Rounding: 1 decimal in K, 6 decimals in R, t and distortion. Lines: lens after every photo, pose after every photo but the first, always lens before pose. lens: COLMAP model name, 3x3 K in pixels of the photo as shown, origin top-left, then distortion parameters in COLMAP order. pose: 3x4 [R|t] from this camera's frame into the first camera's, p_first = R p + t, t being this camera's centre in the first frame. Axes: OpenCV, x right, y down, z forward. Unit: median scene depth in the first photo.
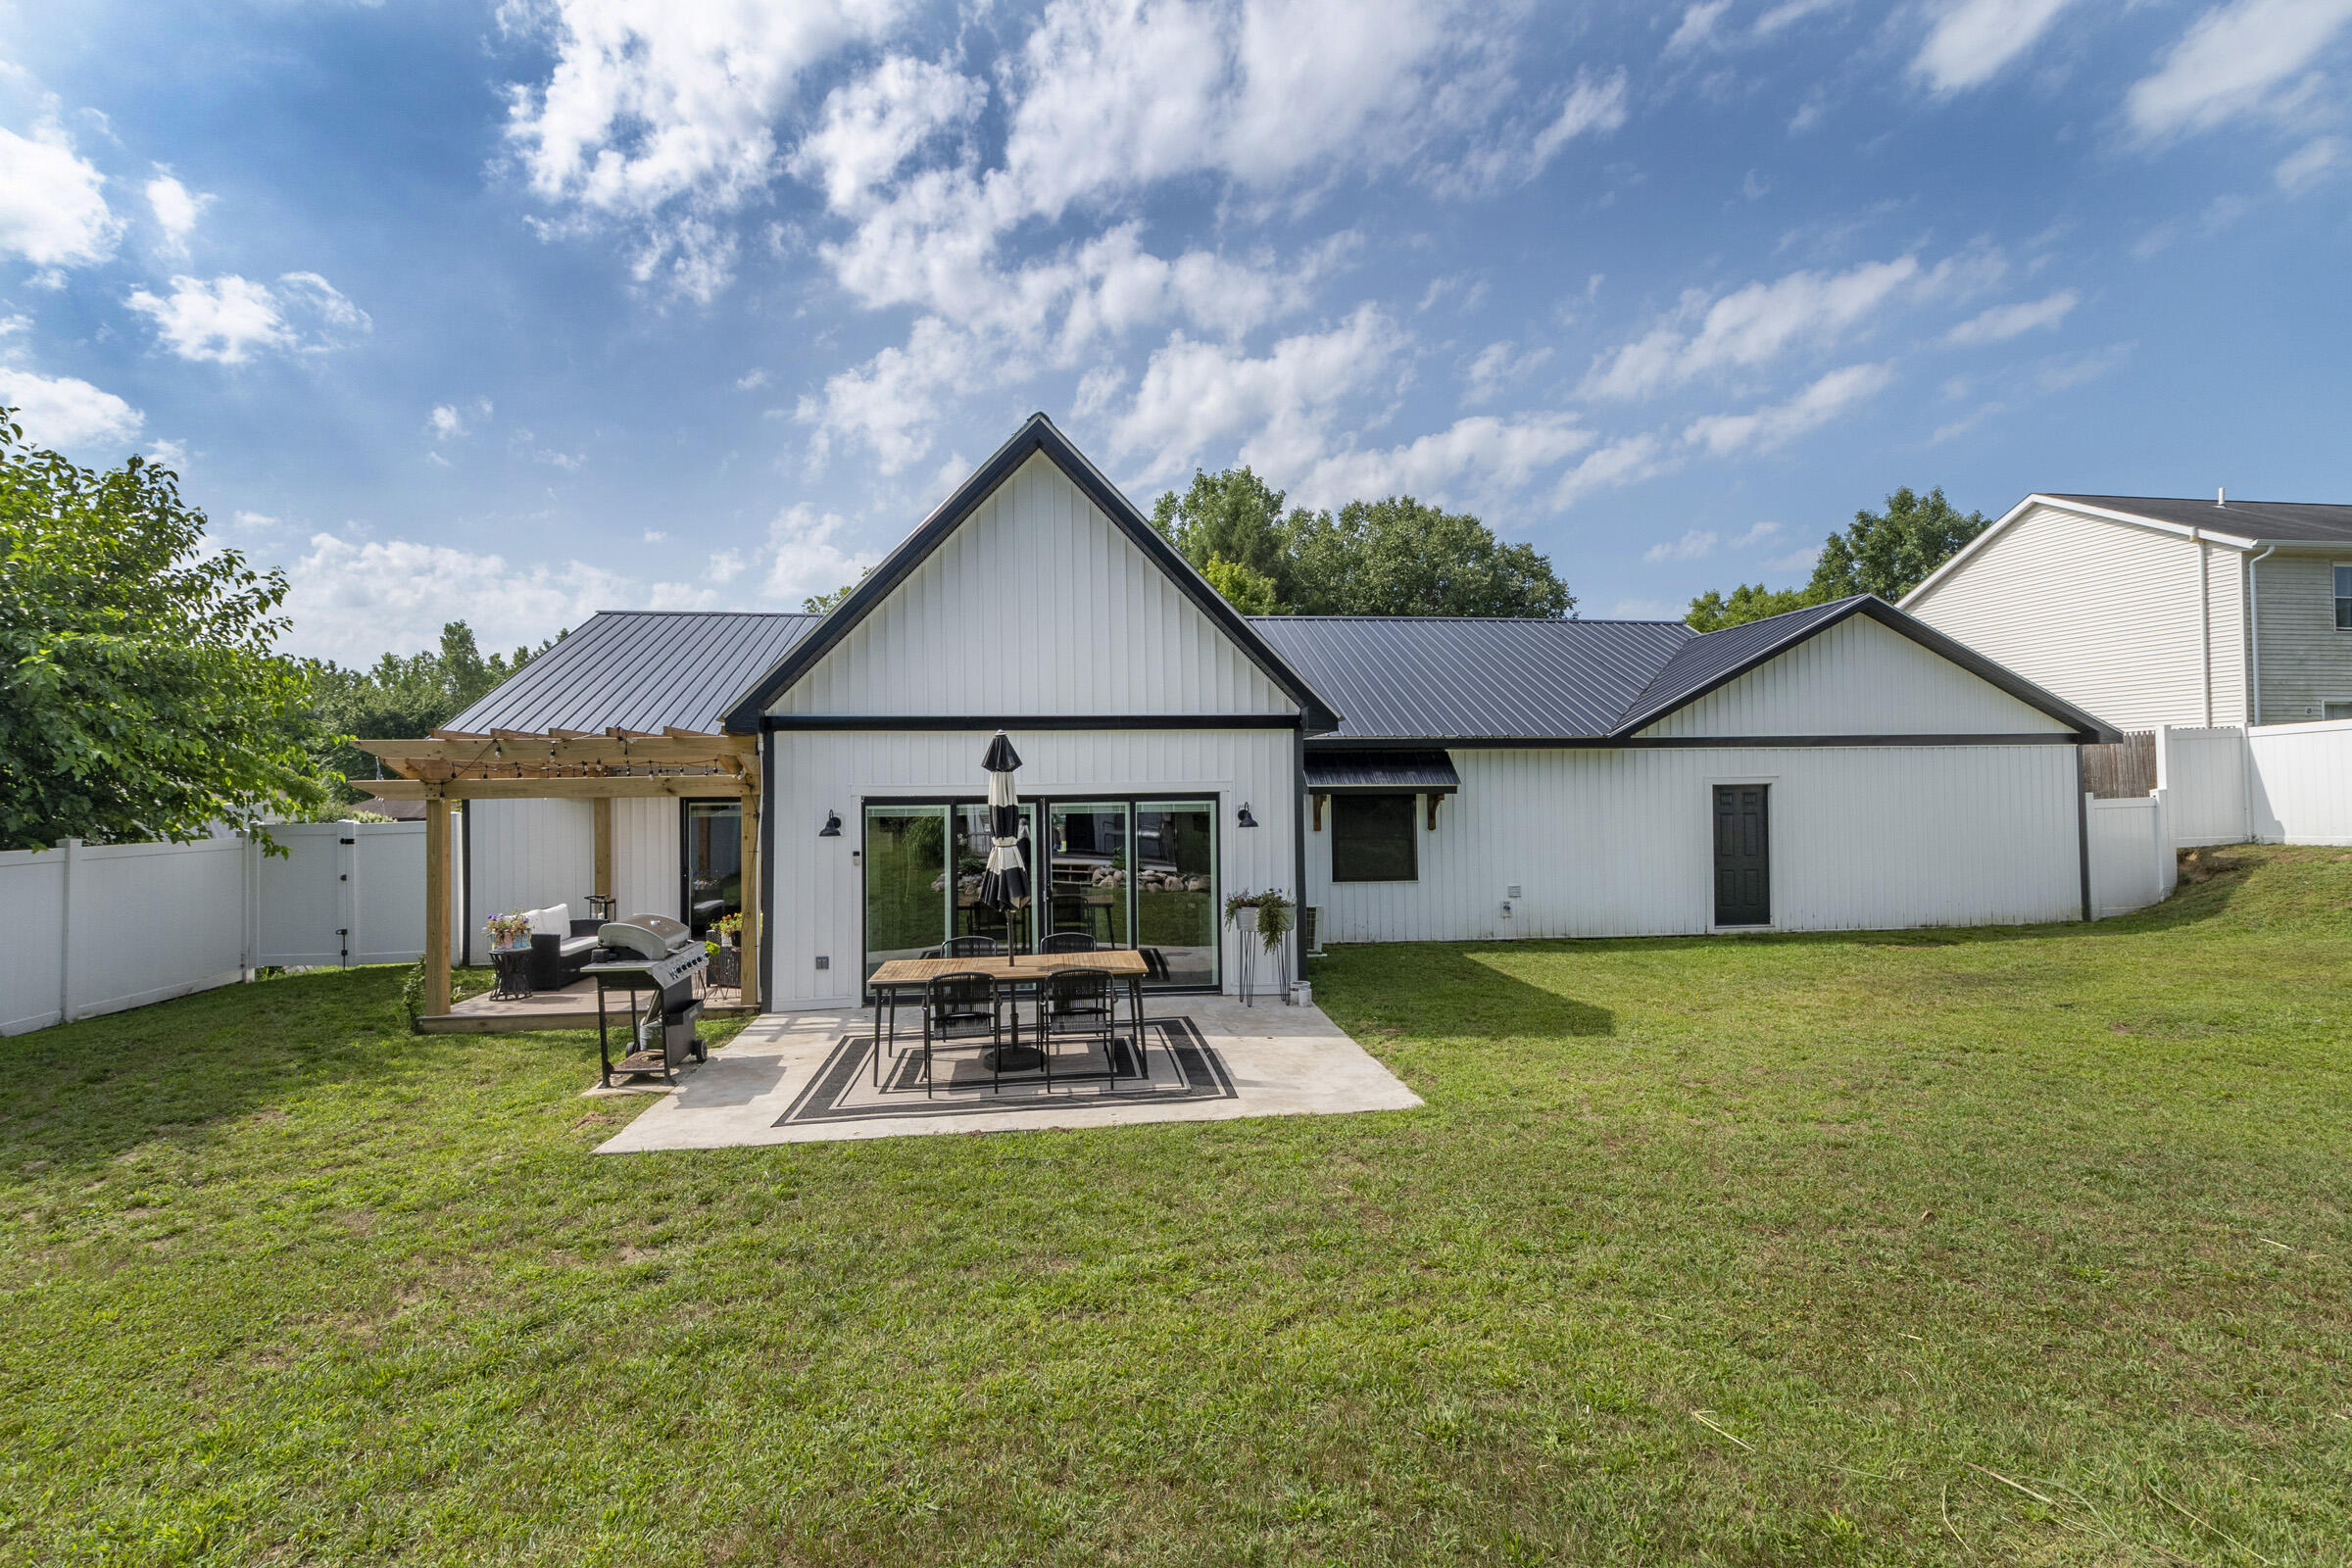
lens RADIAL K [[1059.7, 0, 1161.9], [0, 1059.7, 781.2], [0, 0, 1]] dist [-0.003479, 0.001422]
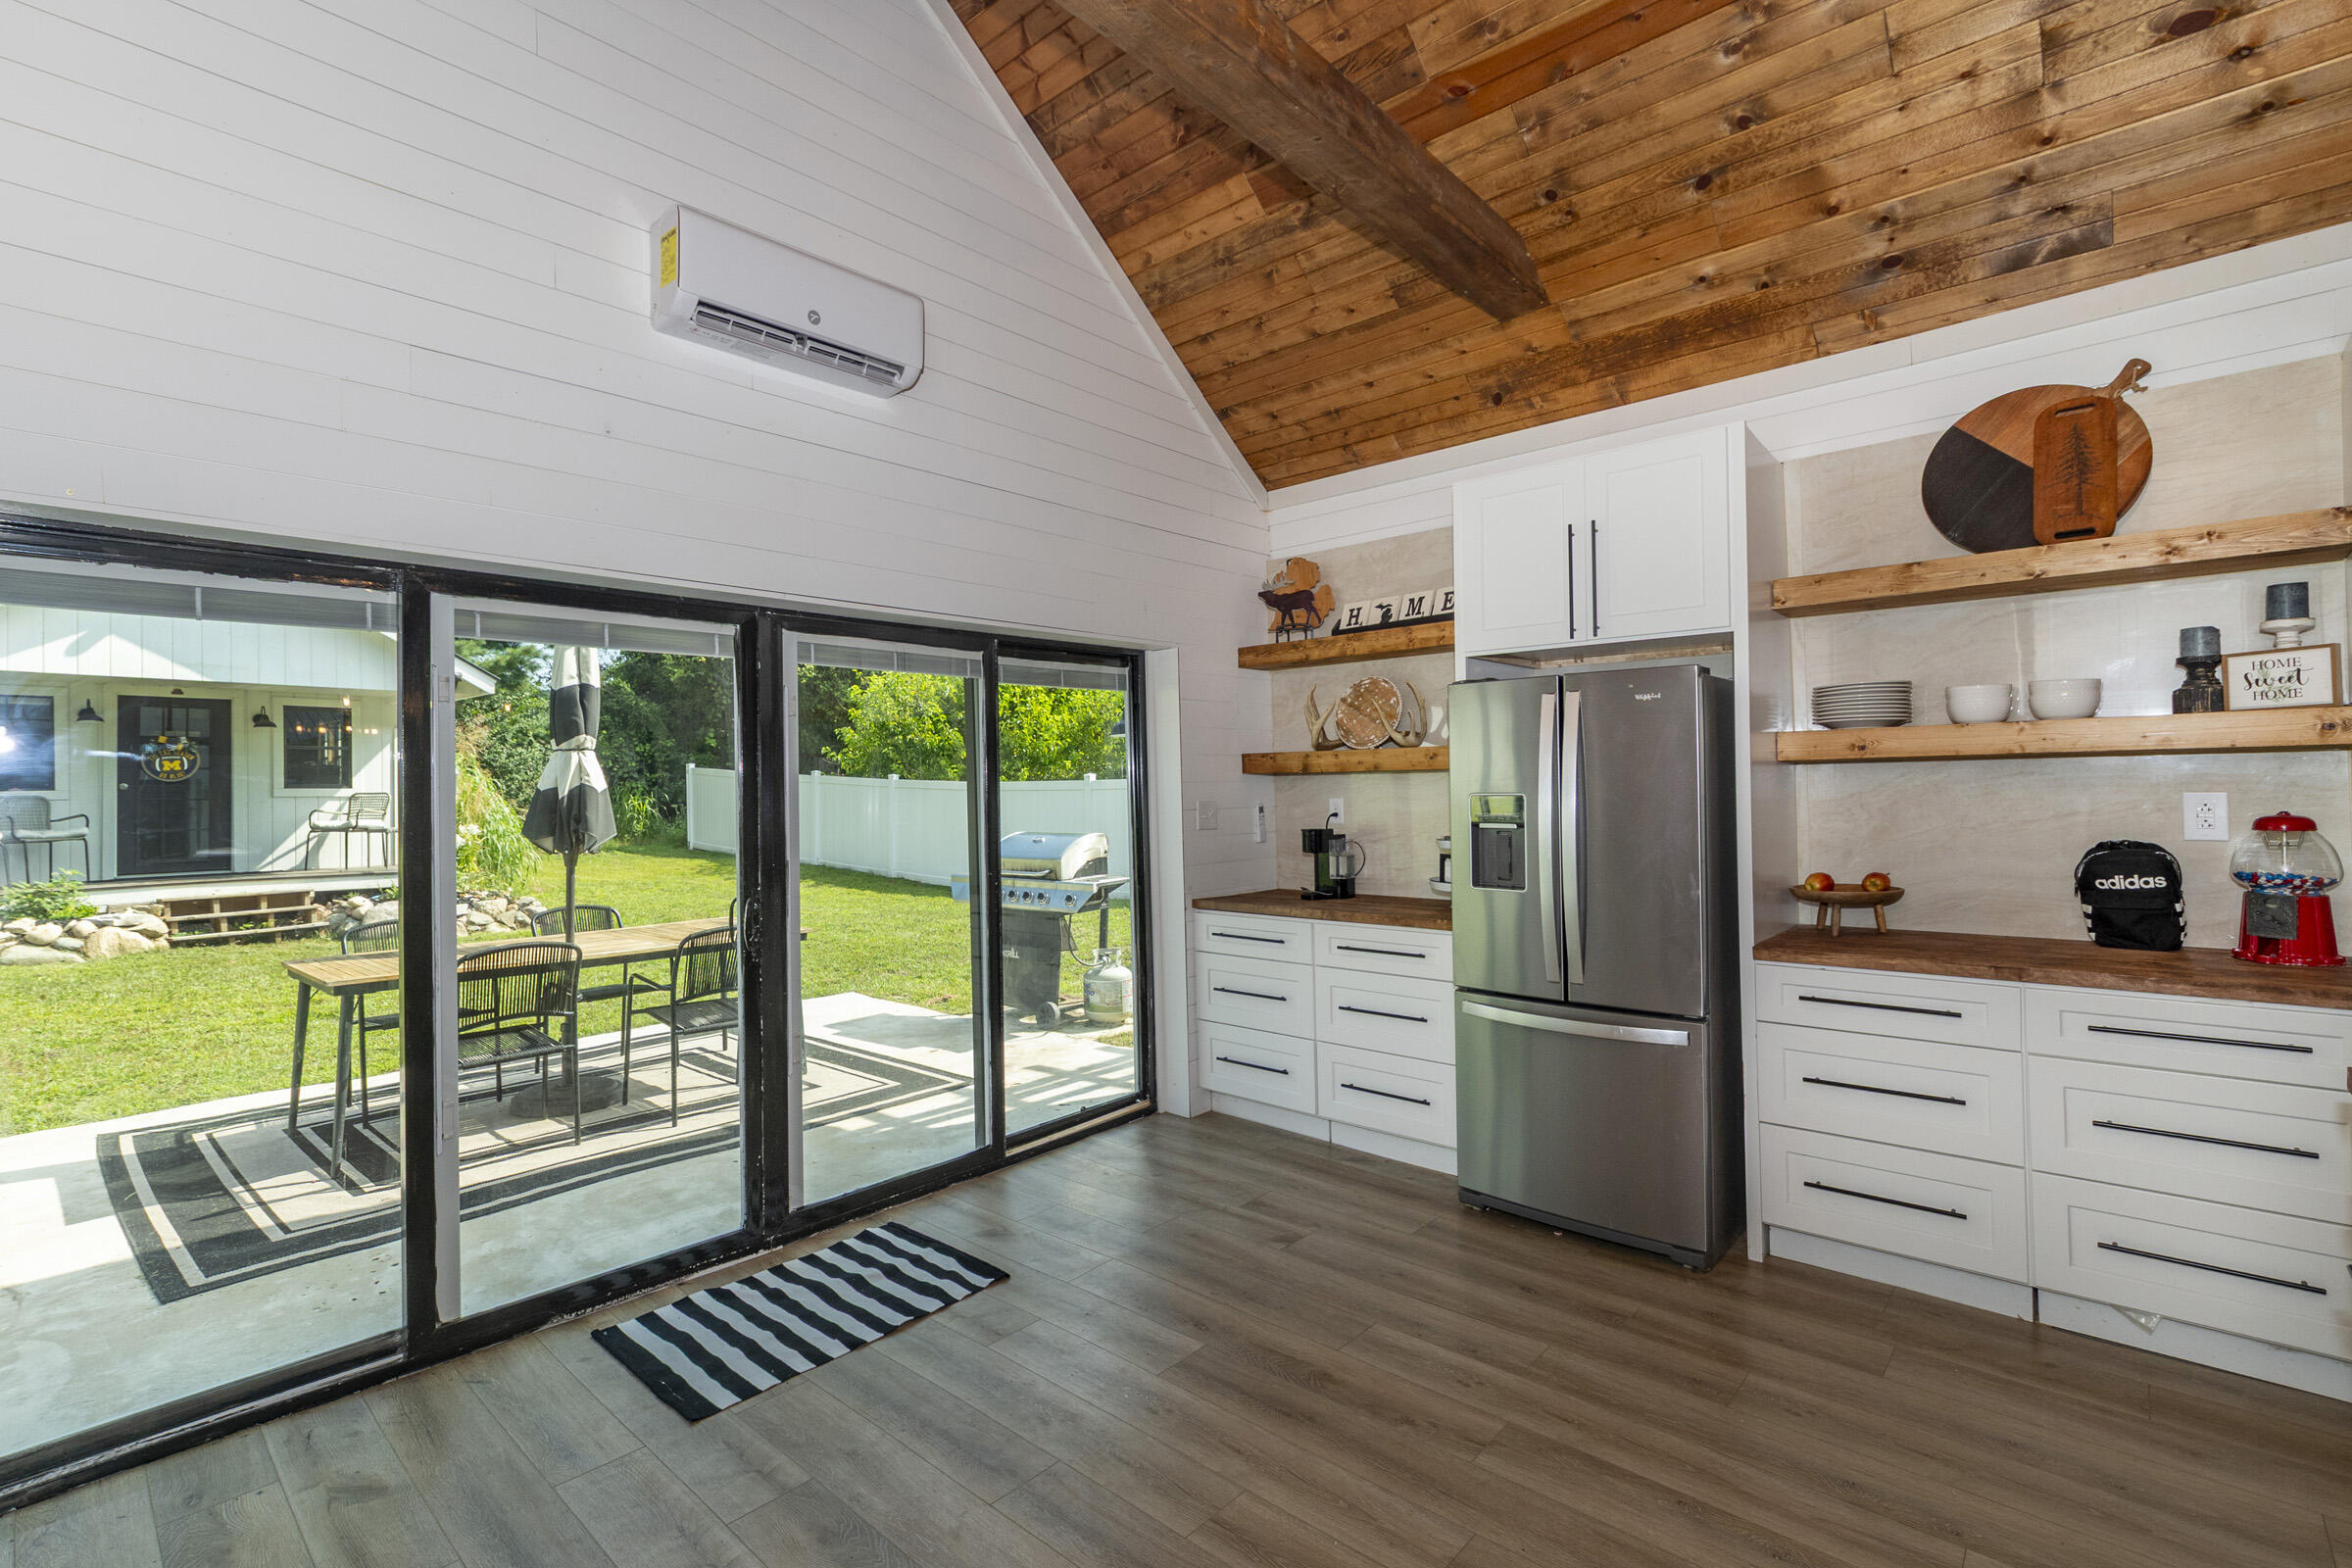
lens RADIAL K [[1059.7, 0, 1167.9], [0, 1059.7, 772.2], [0, 0, 1]] dist [-0.003479, 0.001422]
pose [[-0.744135, 0.014912, -0.667863, 0.007379], [0.028562, 0.999547, -0.009507, 0.049922], [0.667418, -0.026150, -0.744224, 0.936383]]
